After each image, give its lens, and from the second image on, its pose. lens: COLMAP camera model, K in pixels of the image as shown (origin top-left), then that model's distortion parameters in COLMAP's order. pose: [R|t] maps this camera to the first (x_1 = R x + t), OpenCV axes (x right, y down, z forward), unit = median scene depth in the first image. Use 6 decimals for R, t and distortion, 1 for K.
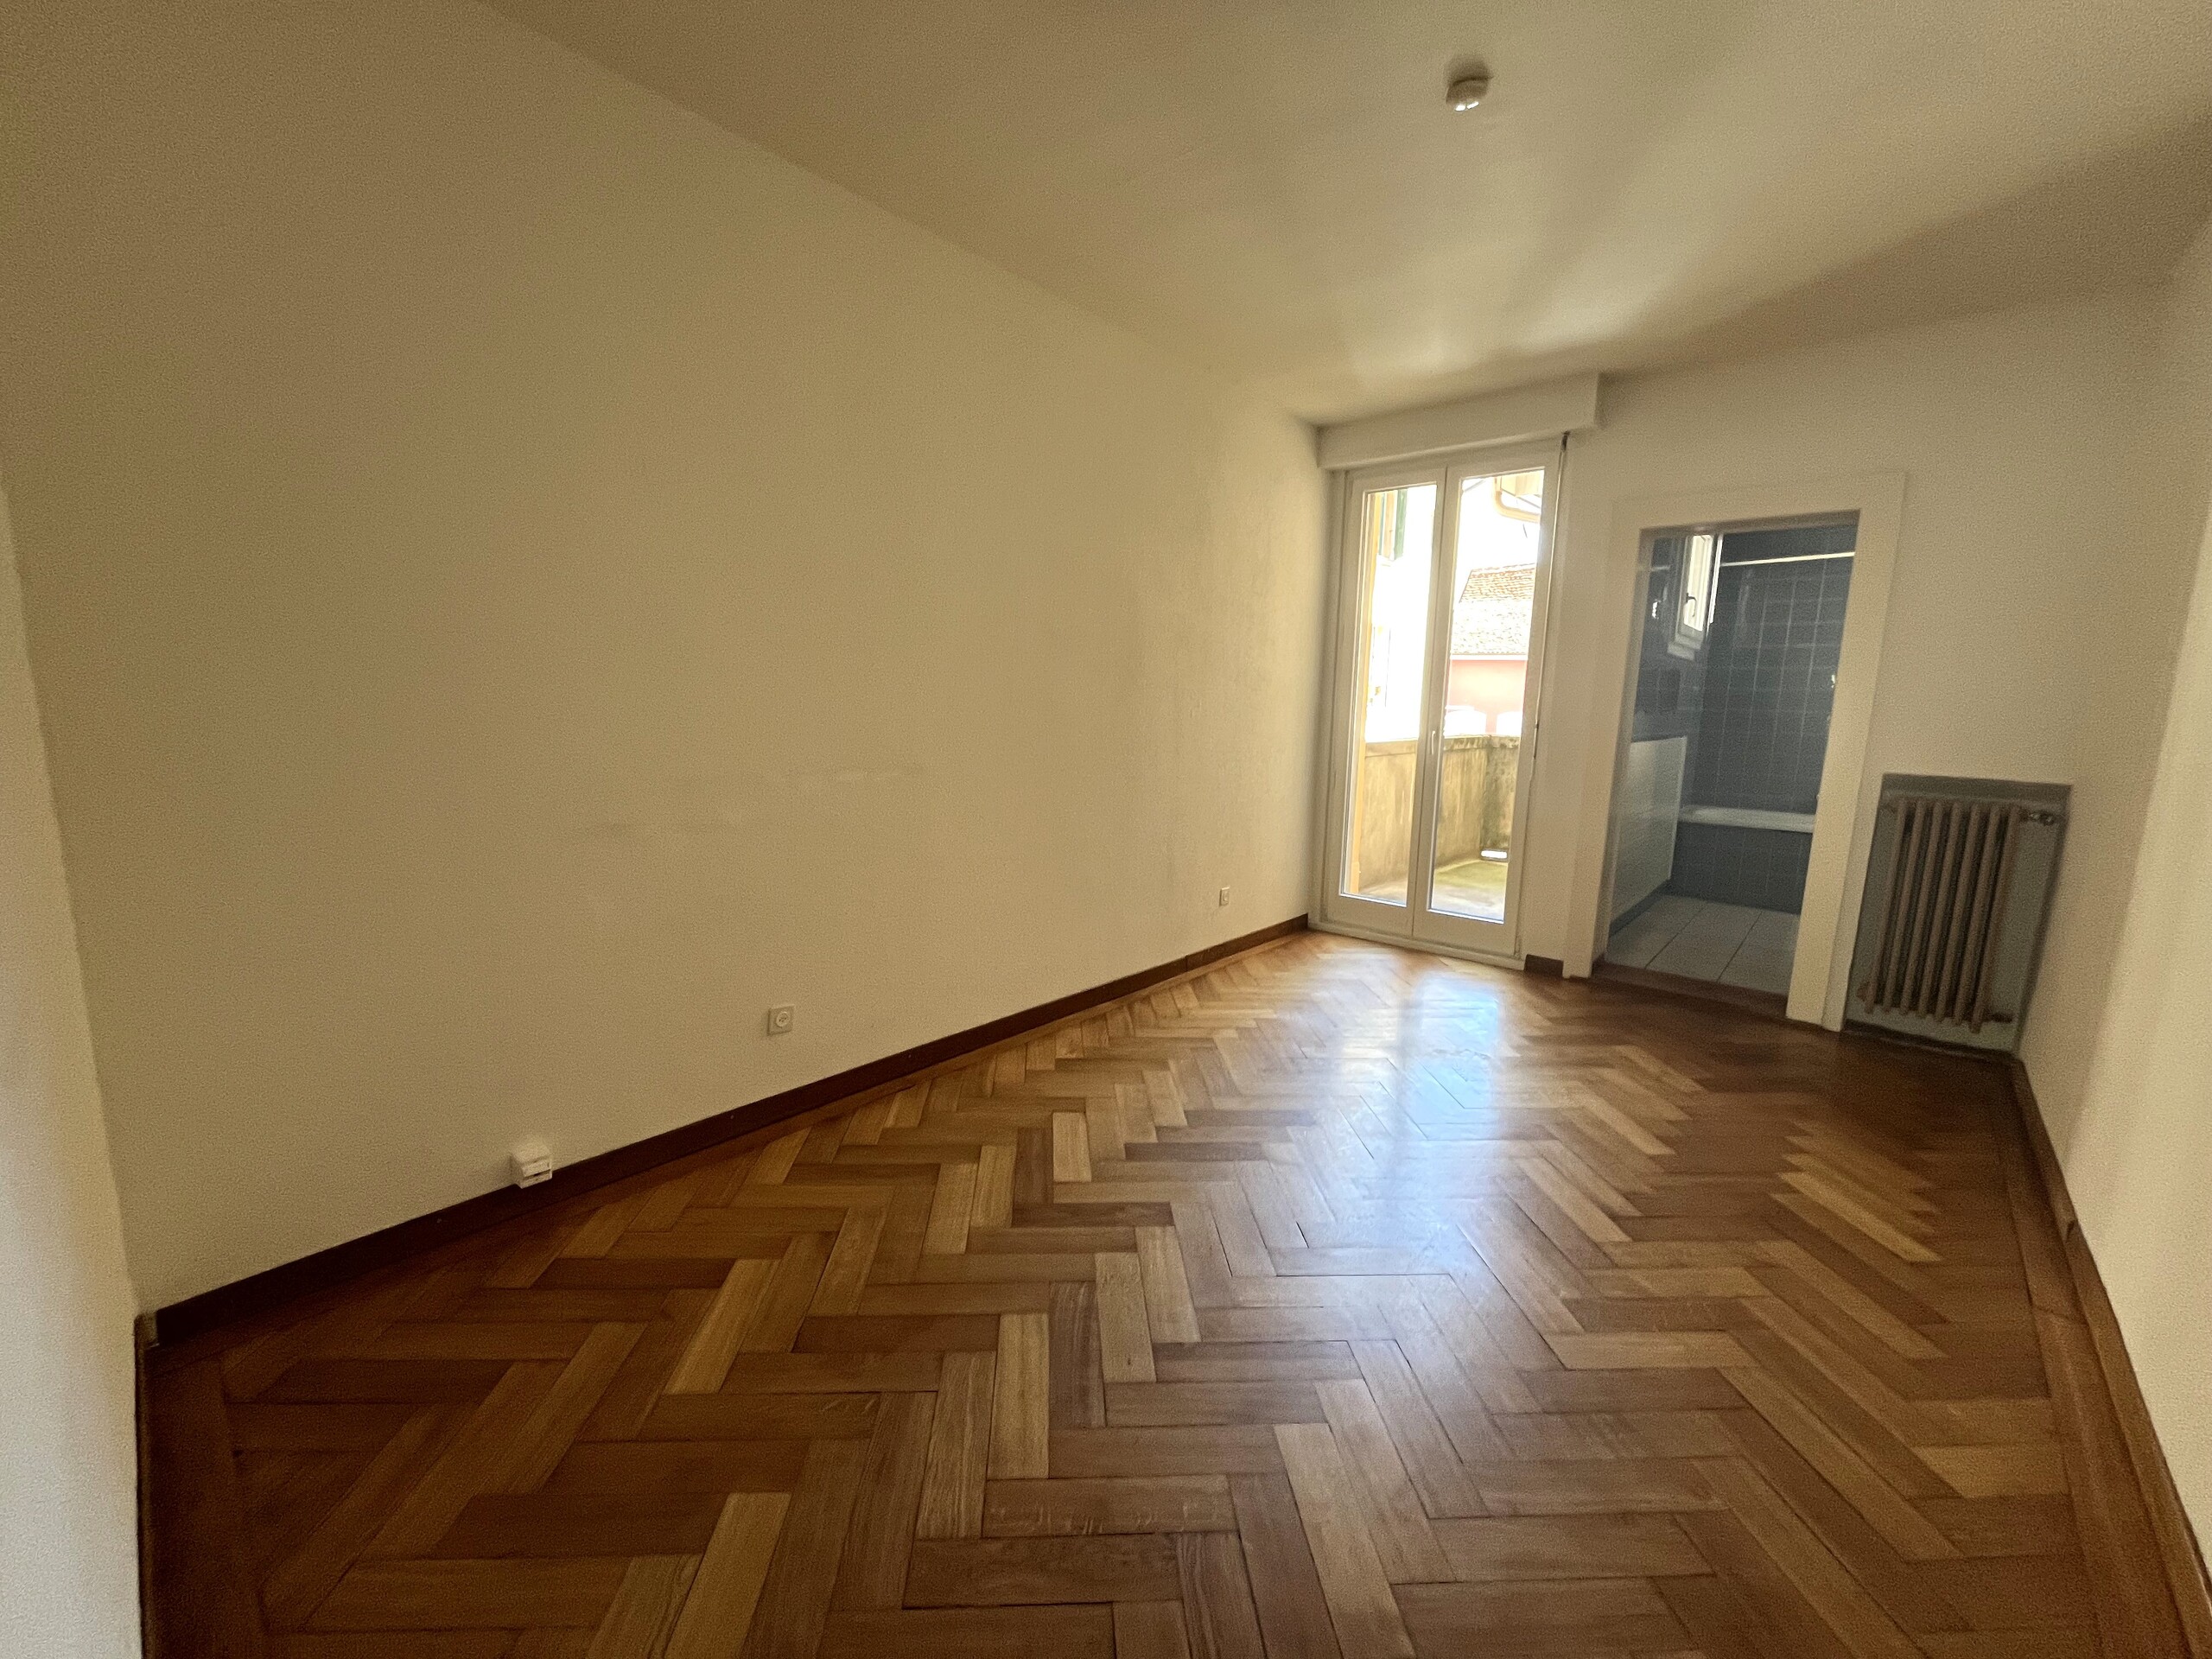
lens RADIAL K [[898.5, 0, 1100.1], [0, 898.5, 832.0], [0, 0, 1]] dist [0.000940, 0.000162]
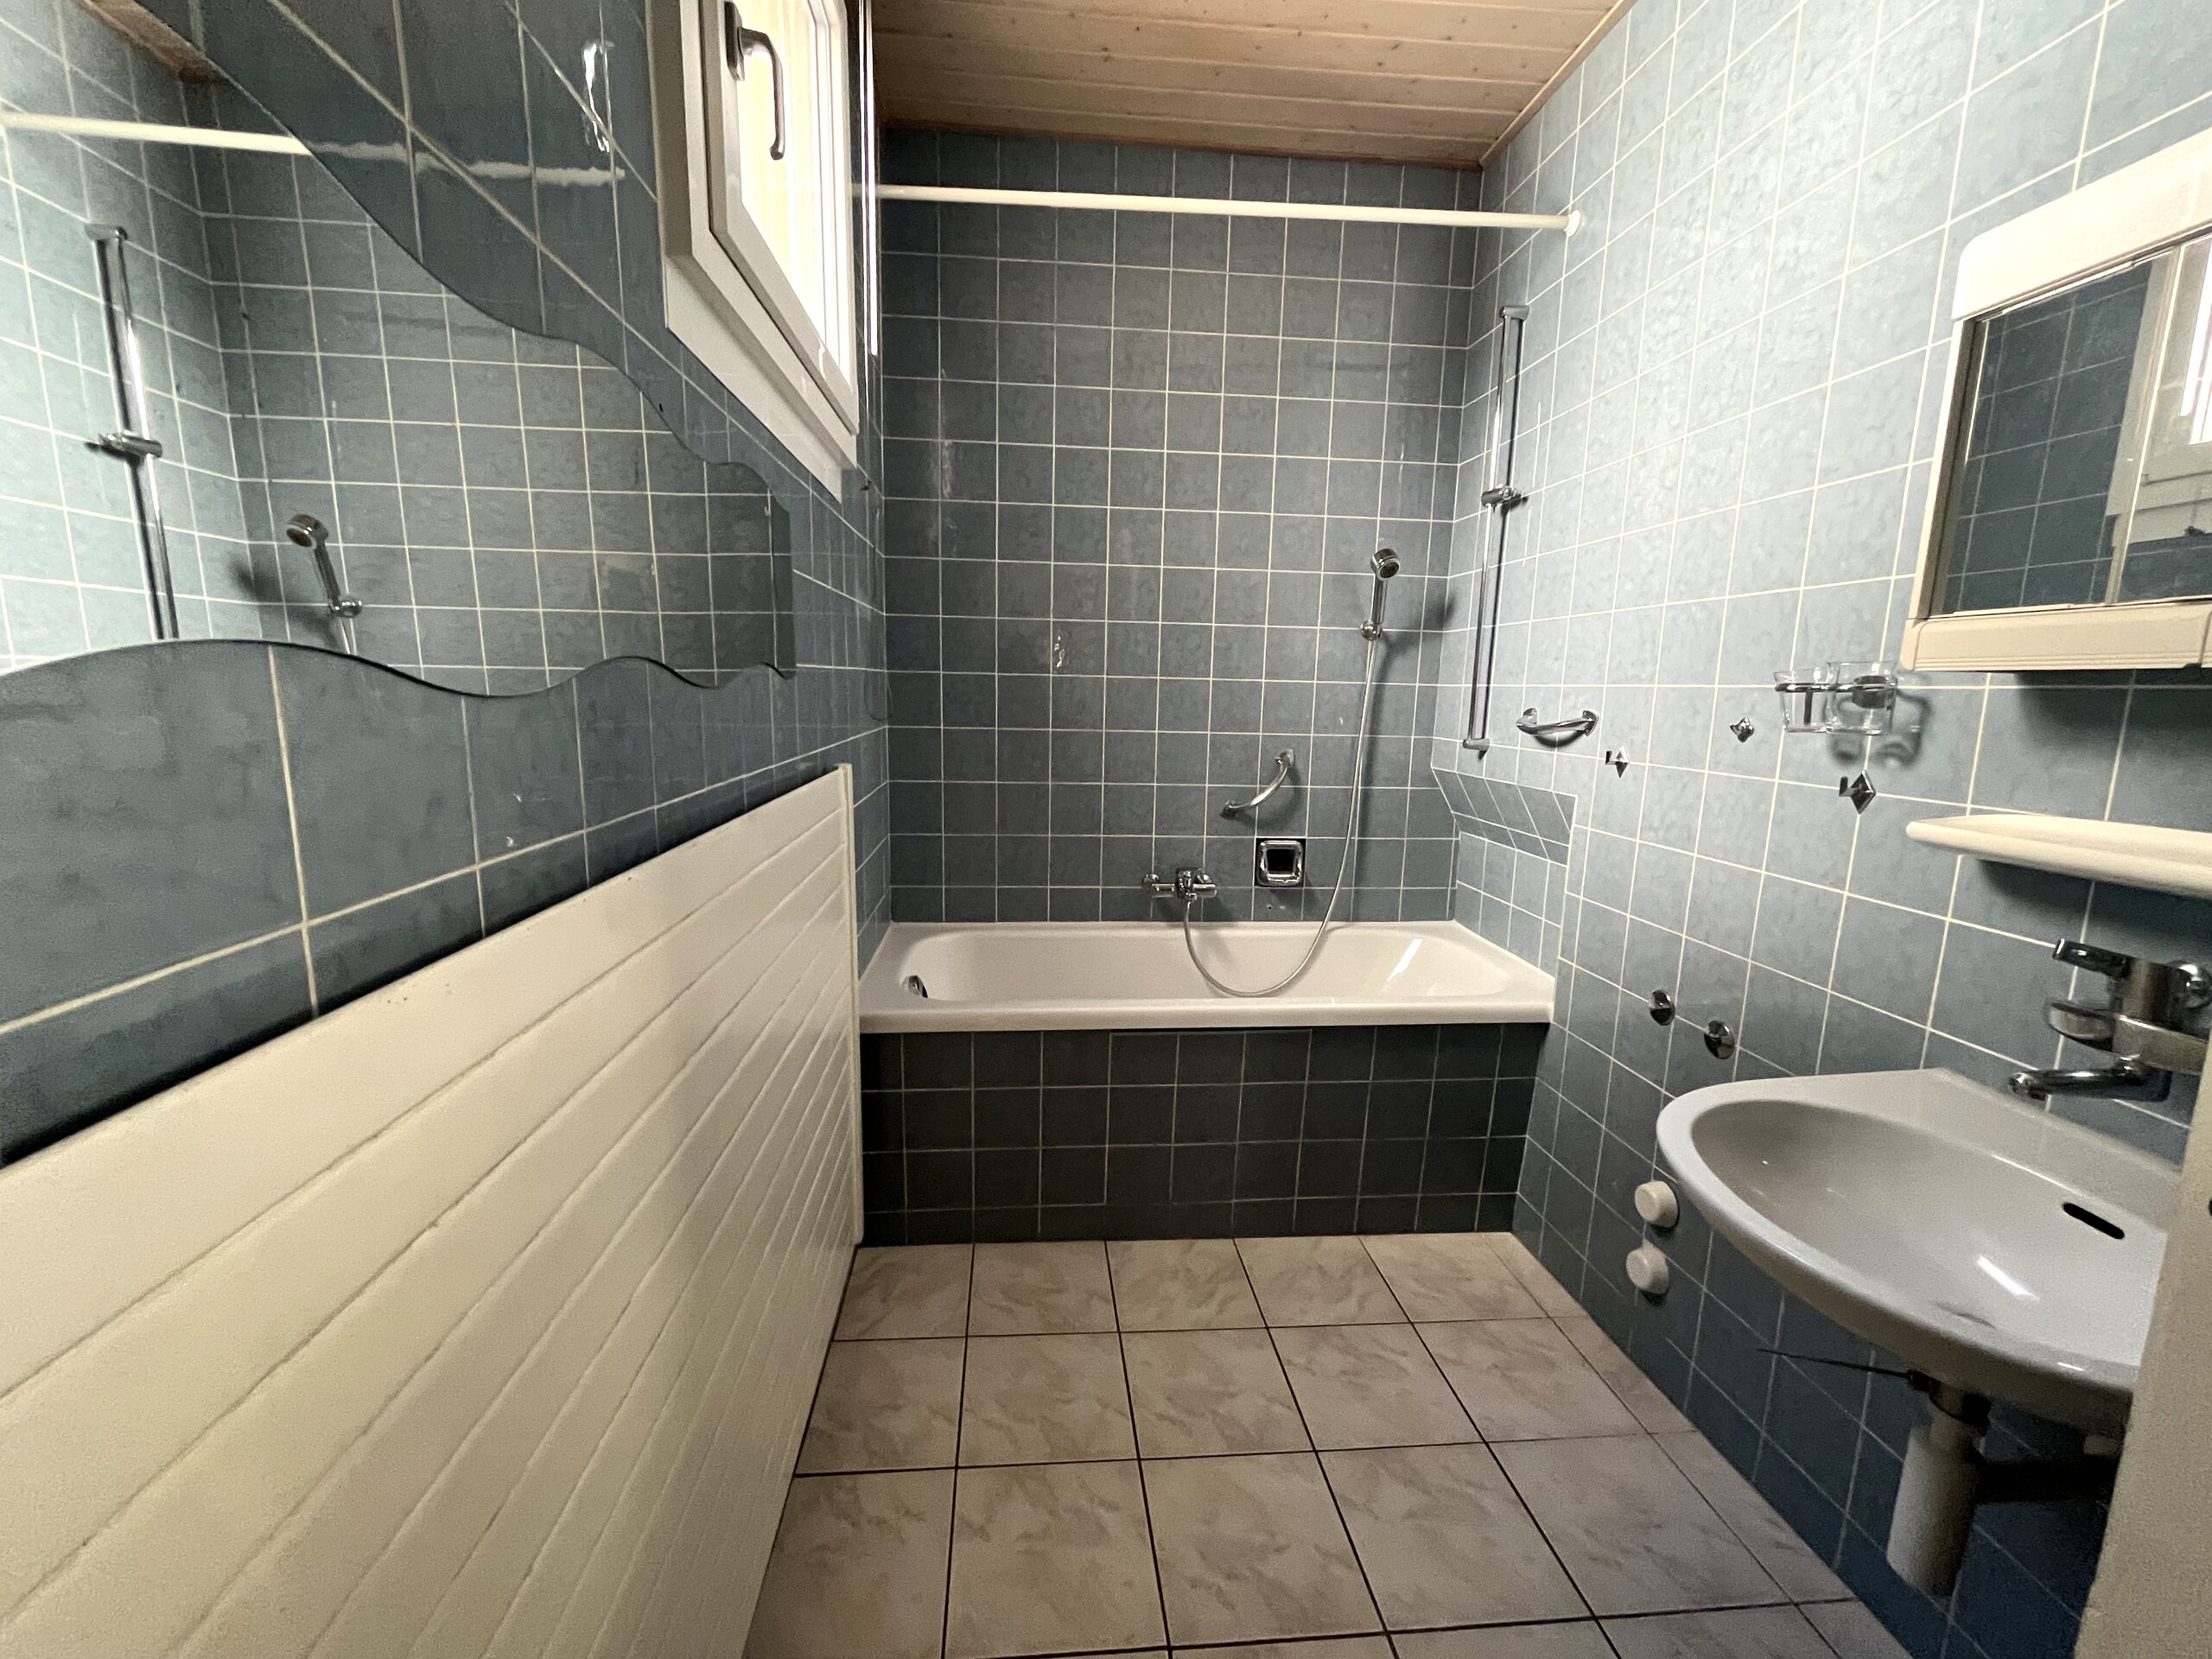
lens RADIAL K [[898.5, 0, 1100.1], [0, 898.5, 832.0], [0, 0, 1]] dist [0.000940, 0.000162]
pose [[0.693587, -0.125748, 0.709313, 0.494880], [0.113718, 0.991413, 0.064562, -0.091269], [-0.711340, 0.035882, 0.701931, 0.735671]]
